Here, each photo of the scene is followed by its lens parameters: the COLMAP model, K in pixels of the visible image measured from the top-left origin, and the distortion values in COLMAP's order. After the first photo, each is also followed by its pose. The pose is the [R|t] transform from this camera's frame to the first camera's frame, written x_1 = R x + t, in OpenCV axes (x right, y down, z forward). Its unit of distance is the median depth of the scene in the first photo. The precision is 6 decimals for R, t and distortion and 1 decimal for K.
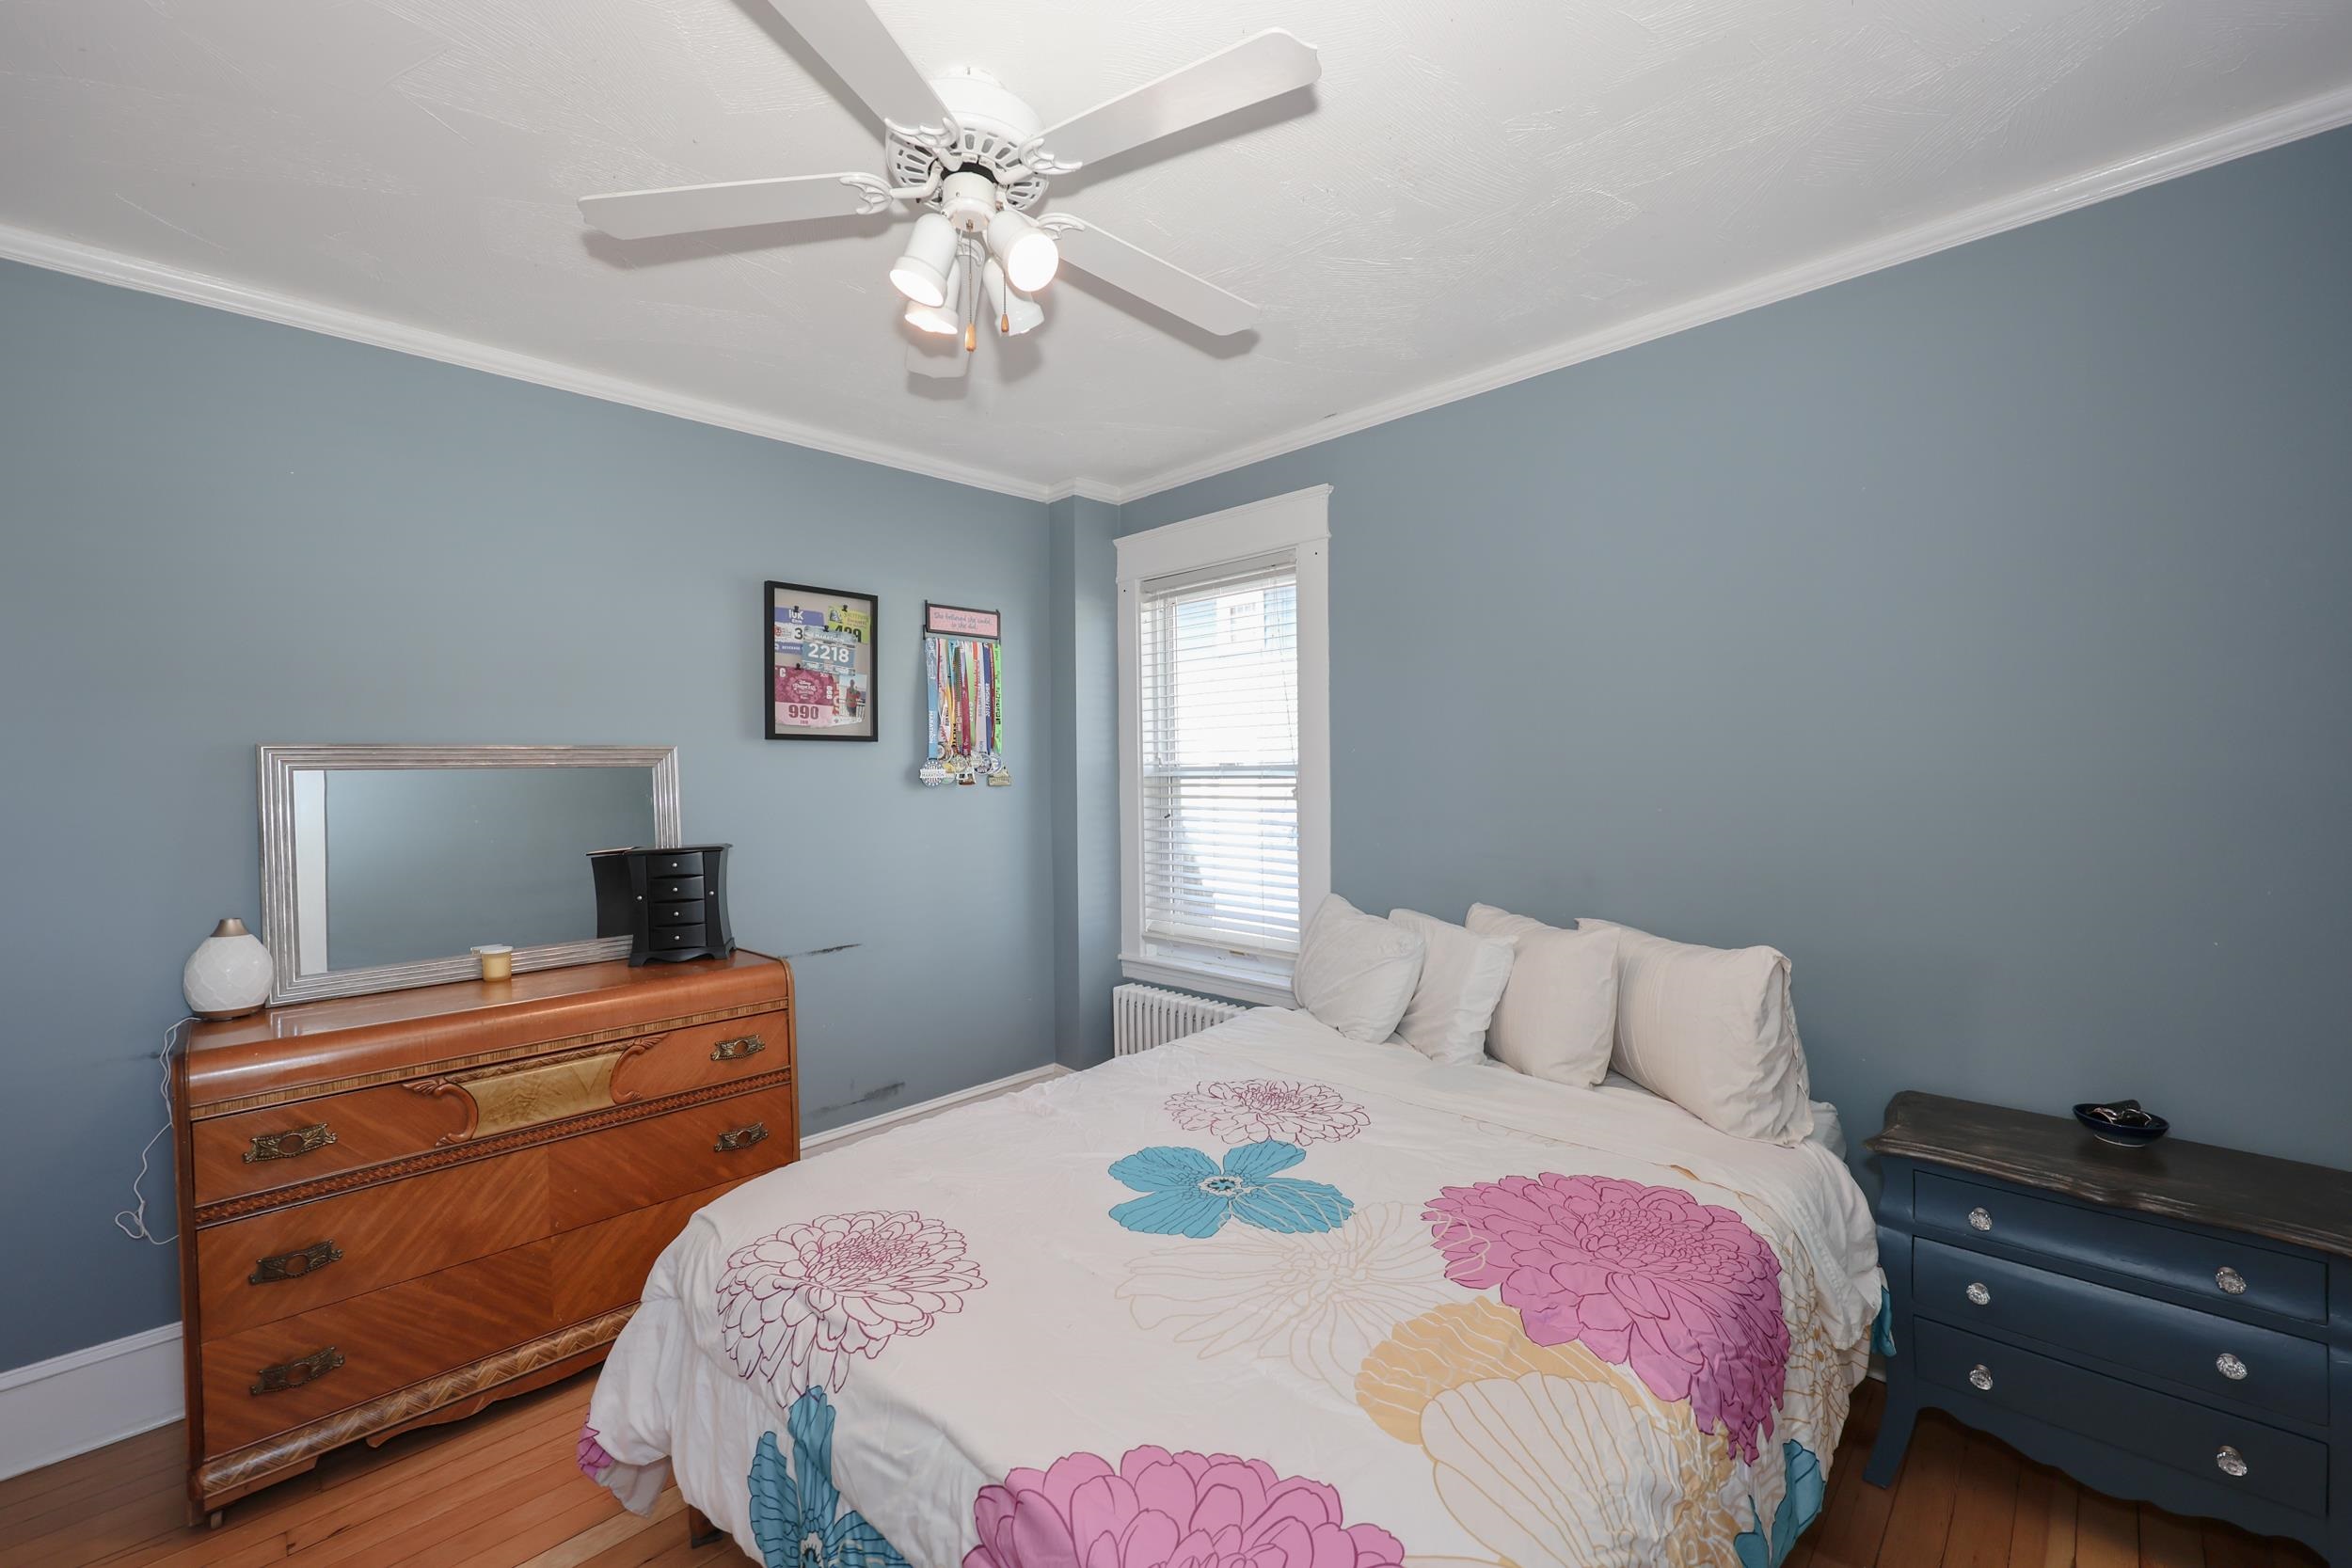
lens RADIAL K [[946.9, 0, 1174.1], [0, 946.9, 794.2], [0, 0, 1]] dist [0.000495, -0.000089]
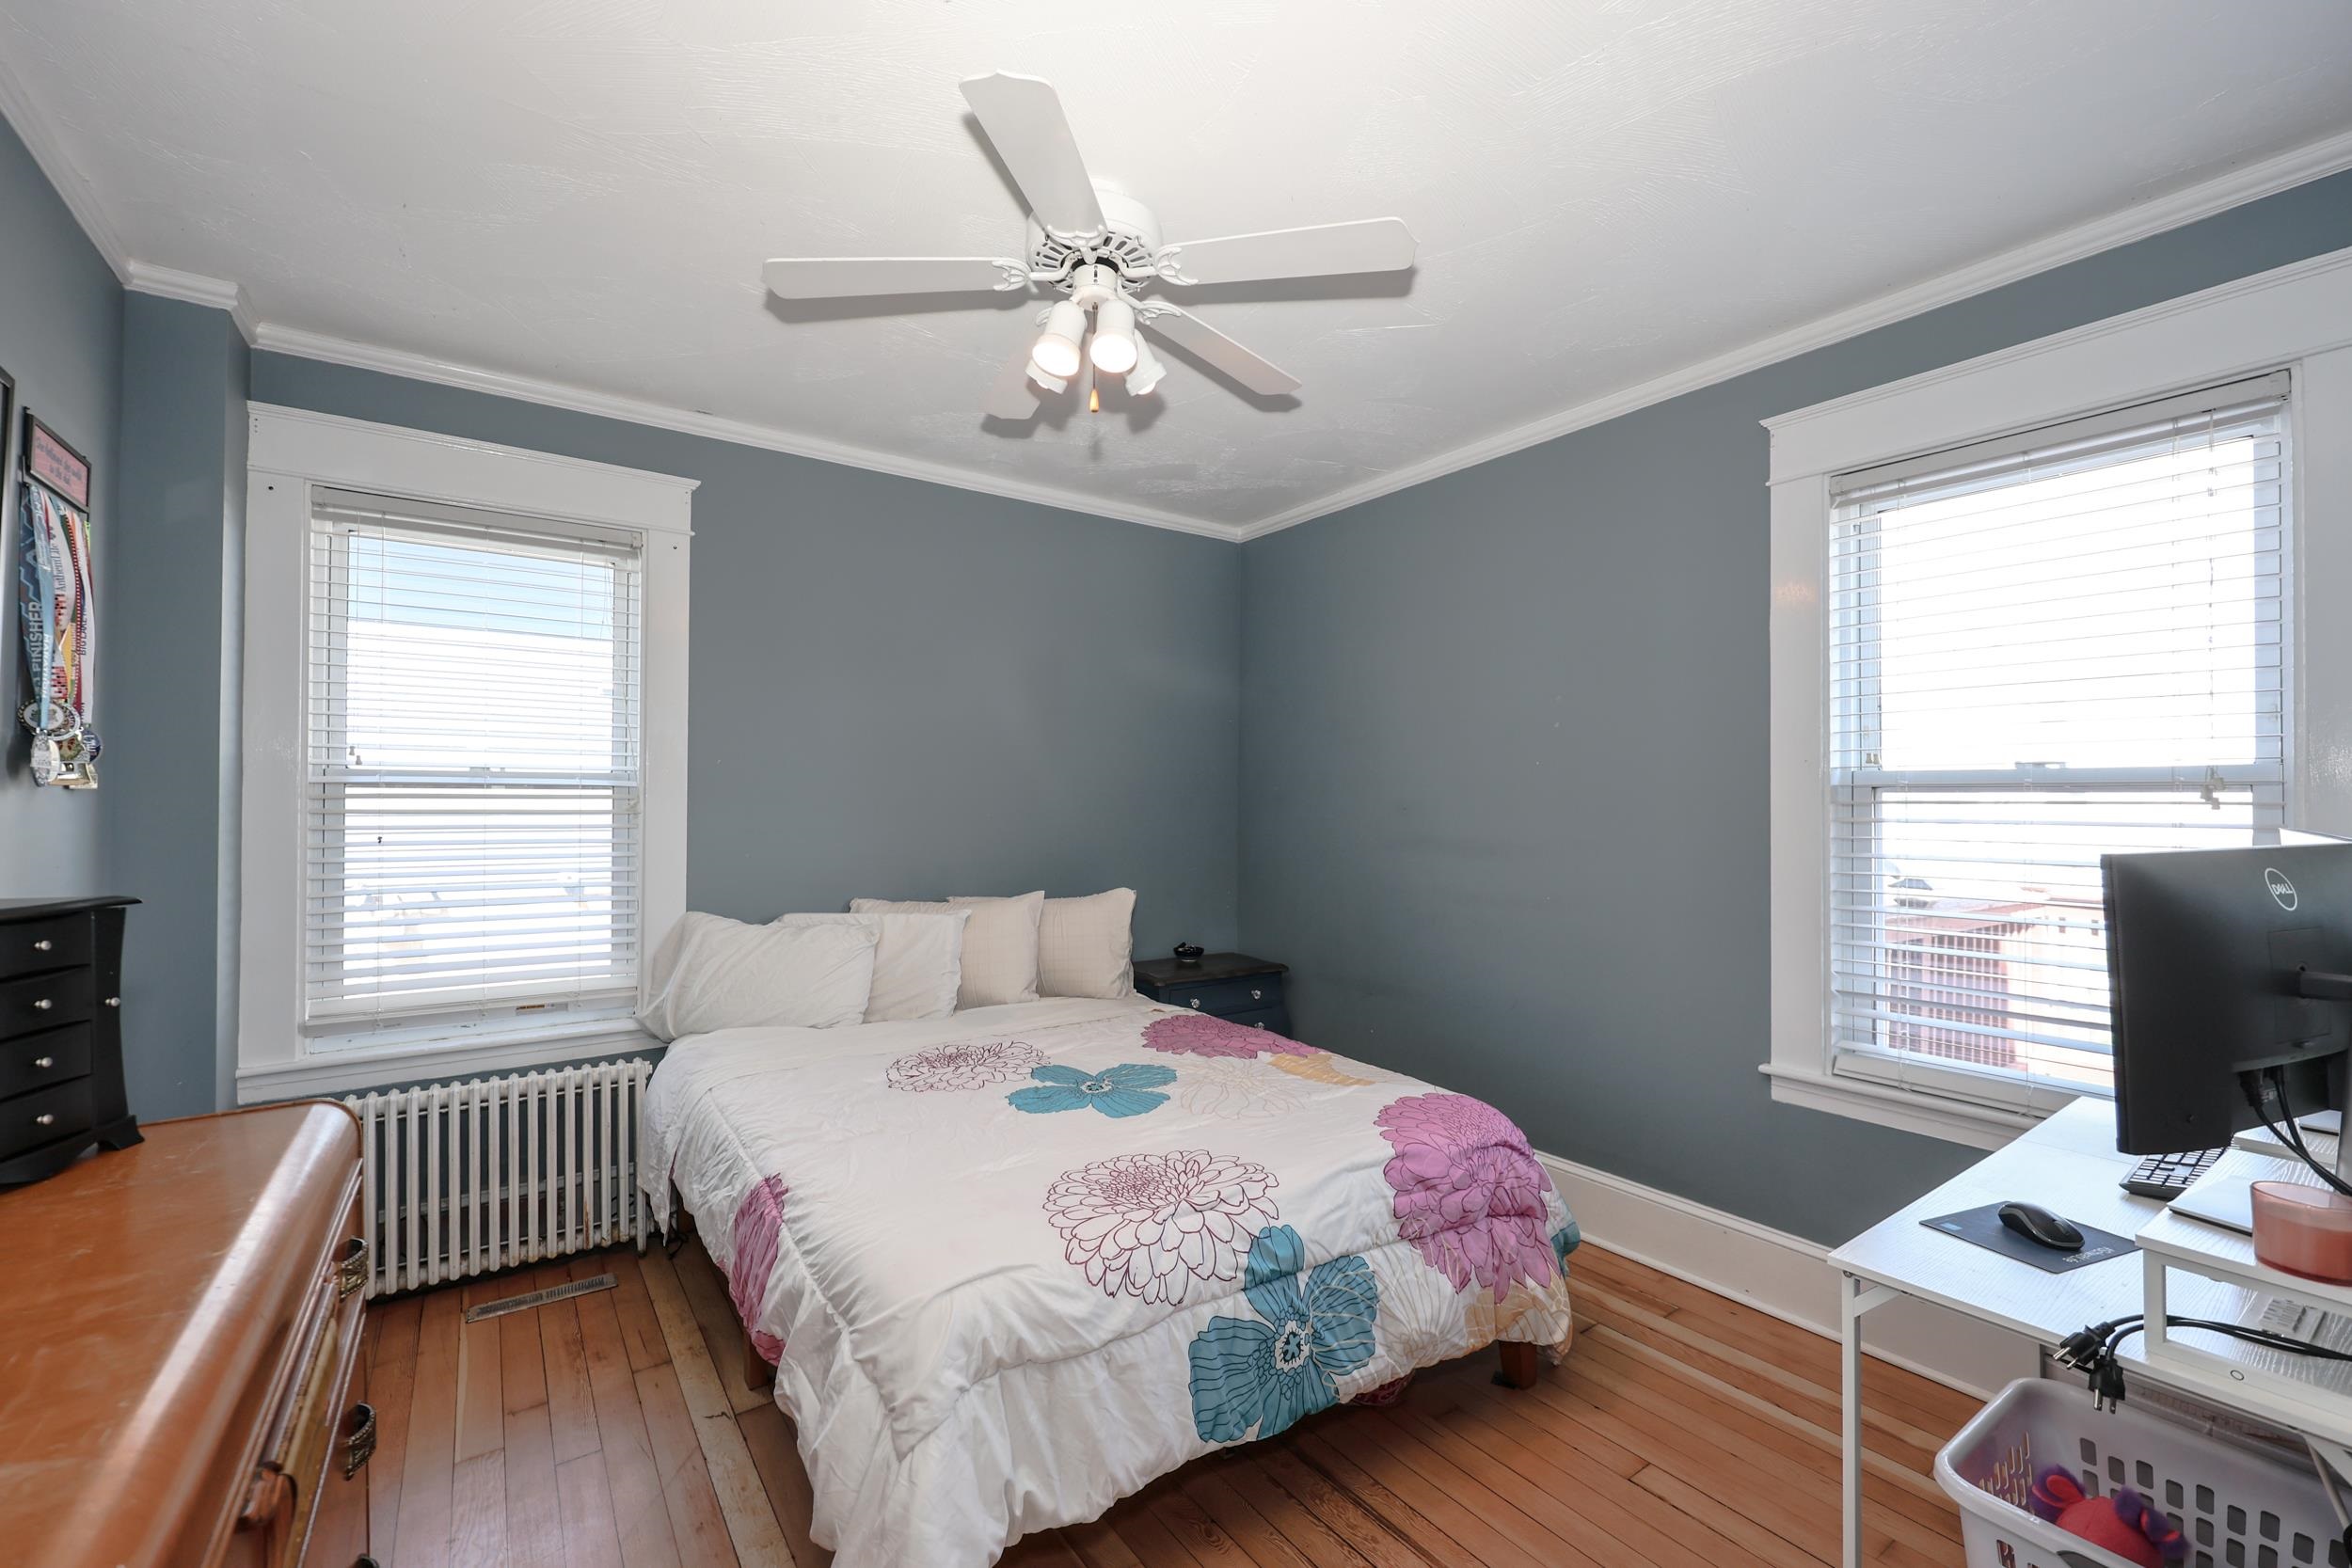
lens RADIAL K [[983.3, 0, 1176.0], [0, 983.3, 784.0], [0, 0, 1]] dist [-0.002235, -0.000205]
pose [[0.184436, 0.032681, 0.982301, -0.808925], [0.020329, 0.999106, -0.037058, 0.028688], [-0.982634, 0.026804, 0.183607, 0.396437]]
